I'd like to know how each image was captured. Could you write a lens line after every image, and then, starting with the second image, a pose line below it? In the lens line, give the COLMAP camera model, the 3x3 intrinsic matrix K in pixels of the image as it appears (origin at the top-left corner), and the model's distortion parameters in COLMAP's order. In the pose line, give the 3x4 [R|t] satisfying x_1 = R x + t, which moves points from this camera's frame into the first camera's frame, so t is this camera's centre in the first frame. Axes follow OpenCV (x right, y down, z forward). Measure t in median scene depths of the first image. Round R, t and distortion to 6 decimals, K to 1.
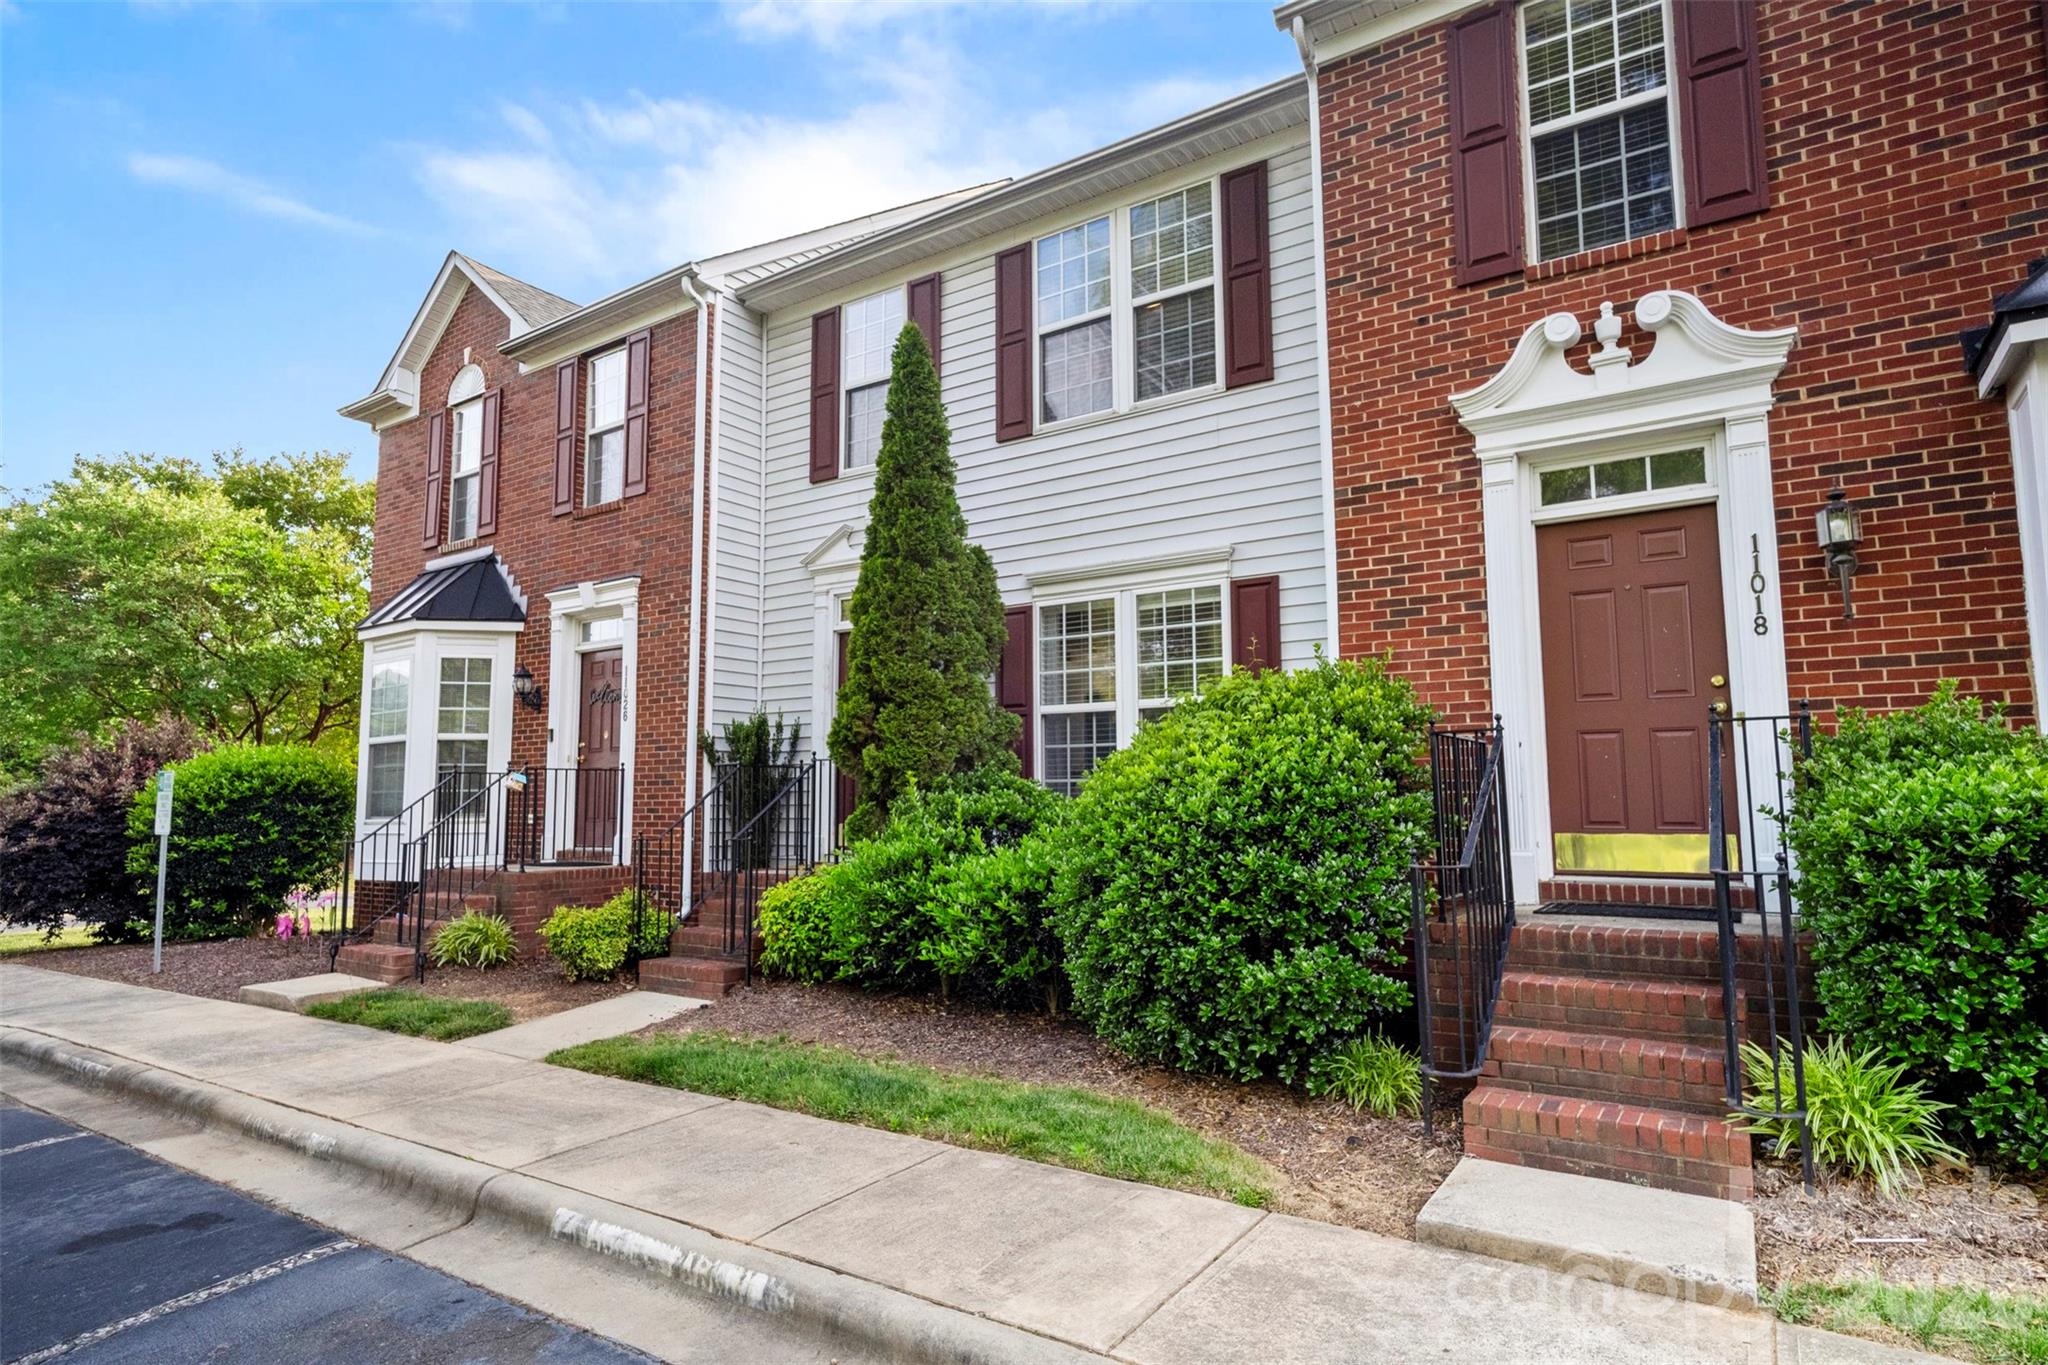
lens RADIAL K [[1101.8, 0, 1030.4], [0, 1101.8, 683.0], [0, 0, 1]] dist [0.007054, 0.000421]
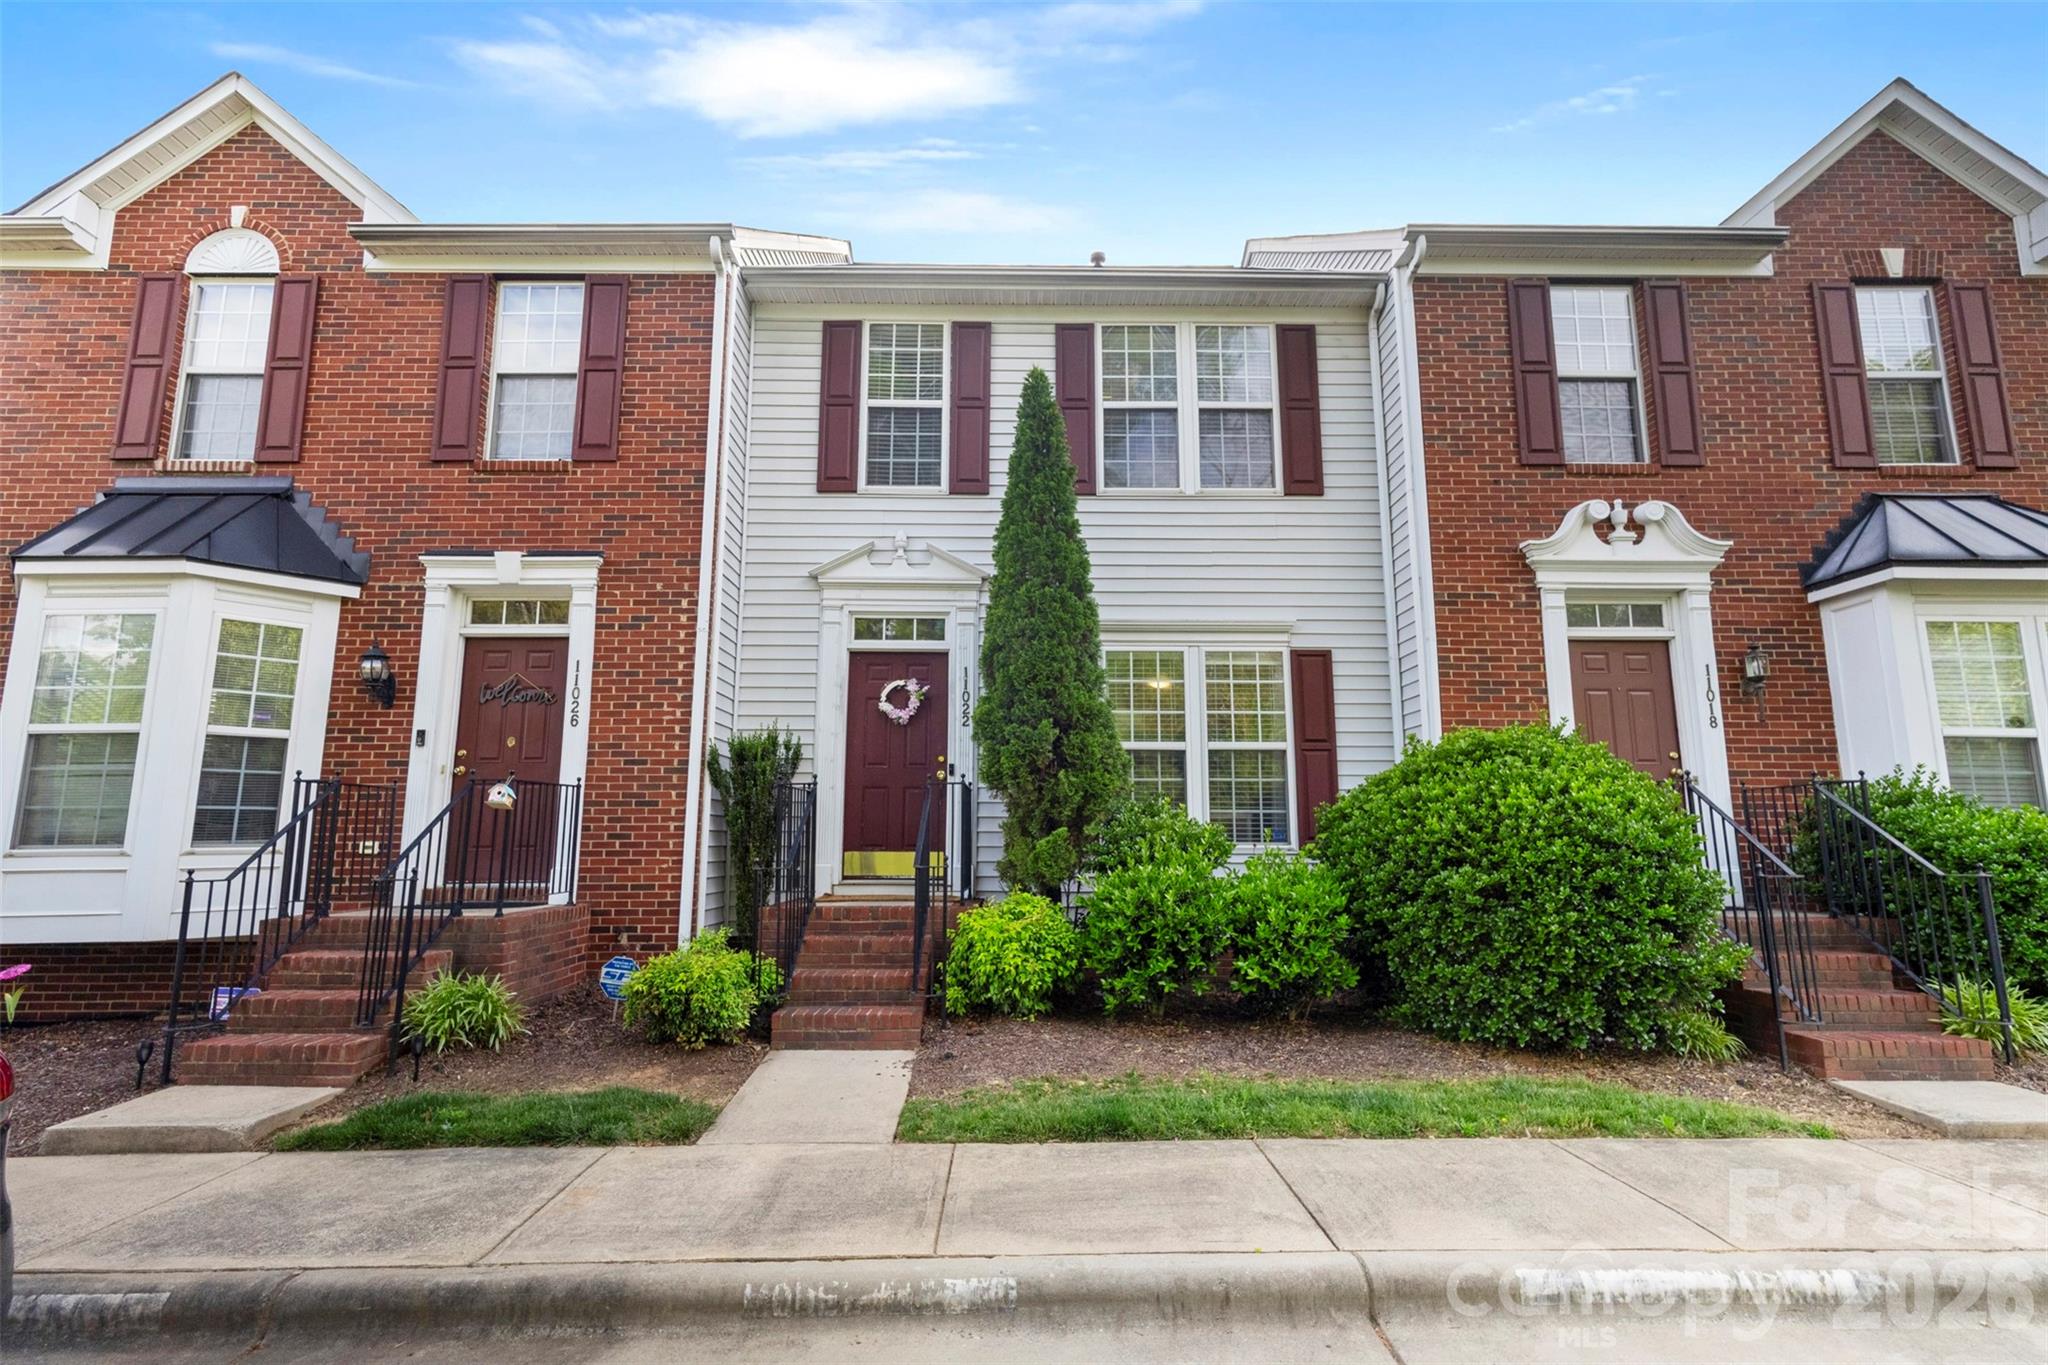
lens RADIAL K [[948.3, 0, 1027.4], [0, 948.3, 683.3], [0, 0, 1]] dist [0.007524, -0.000497]
pose [[0.825172, 0.096675, 0.556547, -0.752648], [-0.067490, 0.995062, -0.072783, 0.048050], [-0.560835, 0.022497, 0.827622, 0.343614]]
